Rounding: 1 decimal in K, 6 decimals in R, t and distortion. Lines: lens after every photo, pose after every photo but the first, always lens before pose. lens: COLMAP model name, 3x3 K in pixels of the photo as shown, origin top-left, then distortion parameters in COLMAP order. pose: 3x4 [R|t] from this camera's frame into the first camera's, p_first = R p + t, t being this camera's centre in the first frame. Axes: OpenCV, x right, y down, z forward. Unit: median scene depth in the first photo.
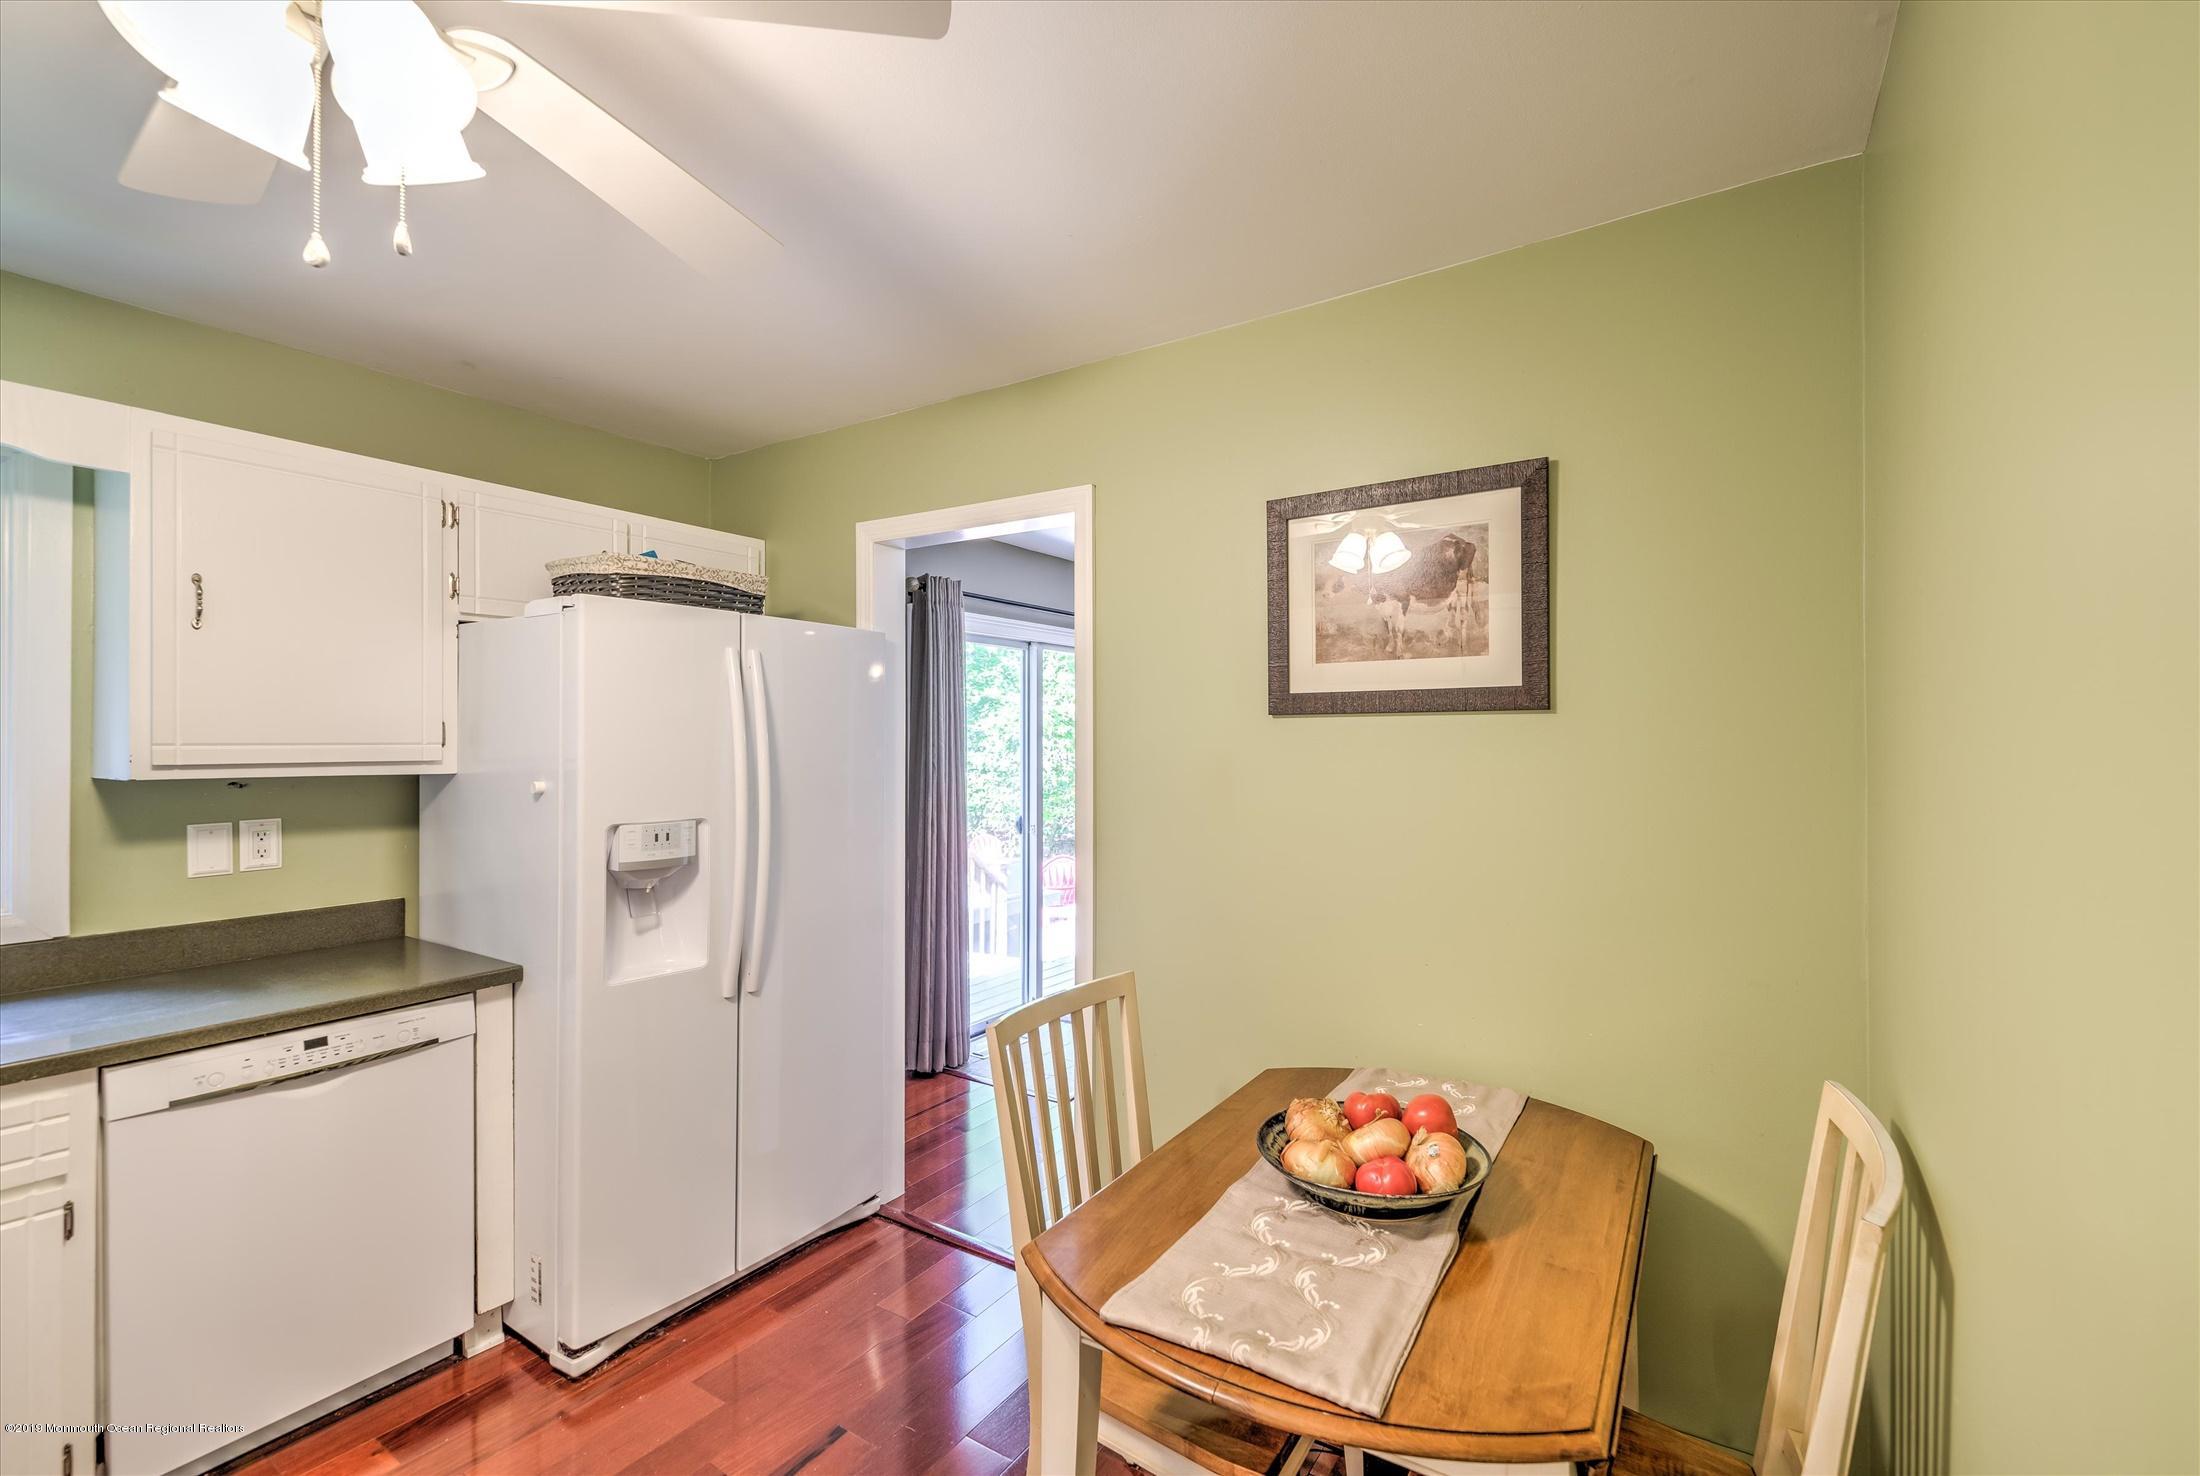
lens RADIAL K [[963.3, 0, 1131.7], [0, 963.3, 739.2], [0, 0, 1]] dist [0.013702, -0.008406]
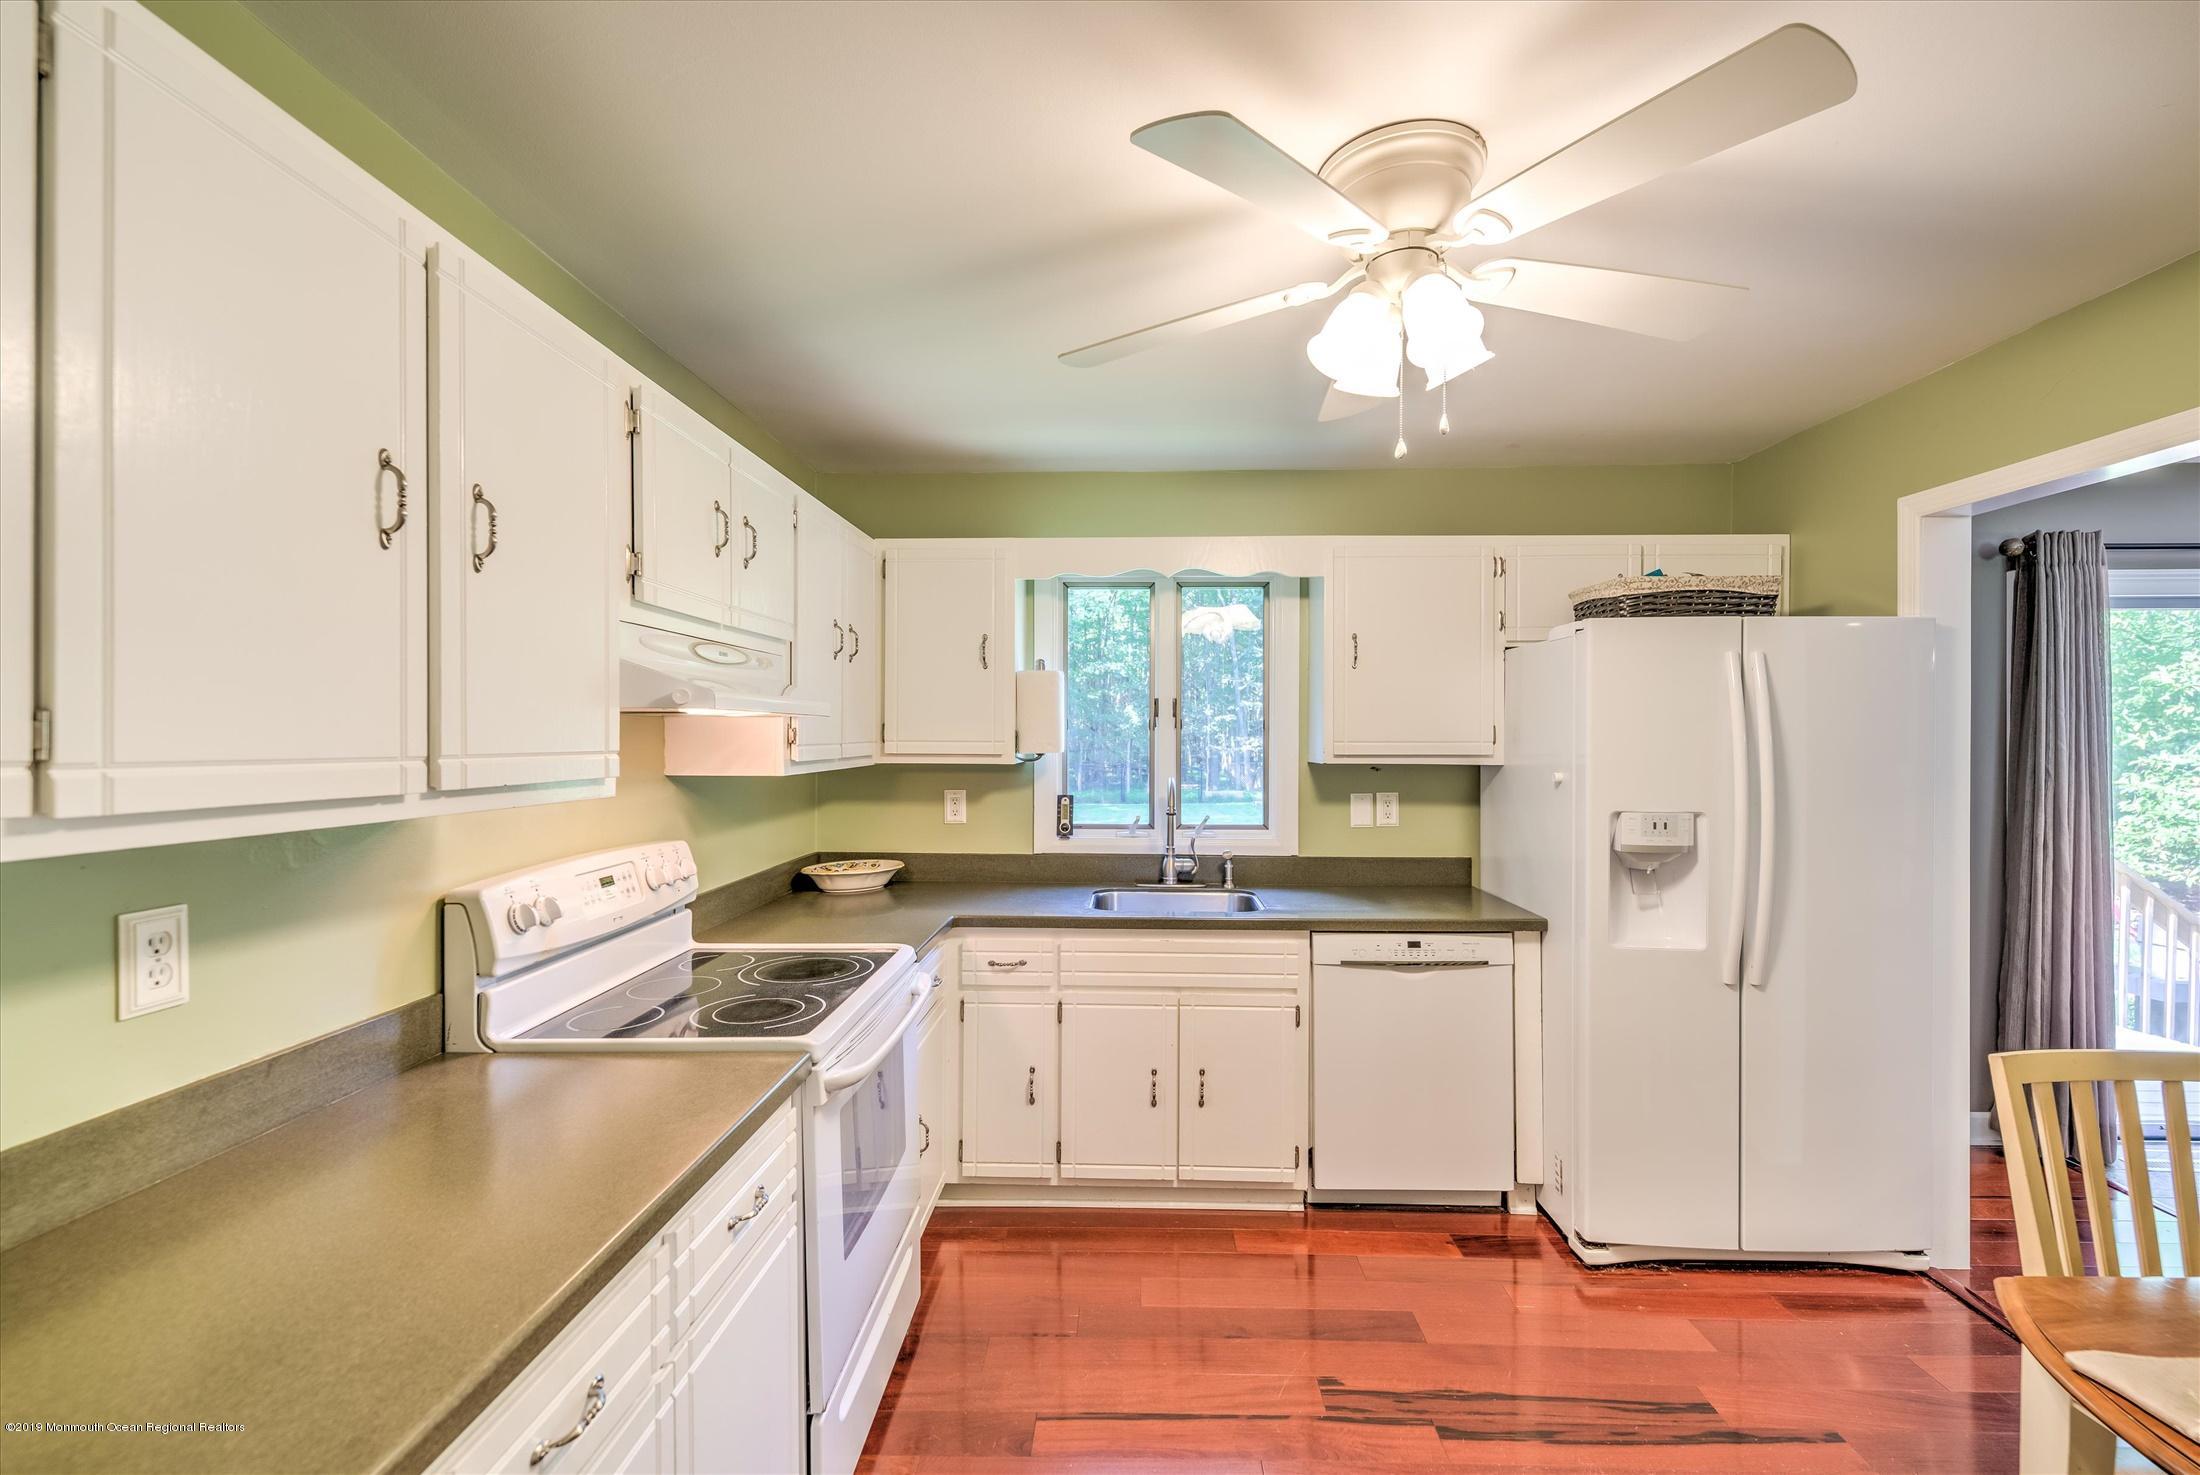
lens RADIAL K [[963.3, 0, 1096.1], [0, 963.3, 737.3], [0, 0, 1]] dist [0.013702, -0.008406]
pose [[0.508153, -0.002431, -0.861264, 0.158333], [0.000632, 0.999997, -0.002450, 0.000683], [0.861267, 0.000701, 0.508153, -0.146786]]
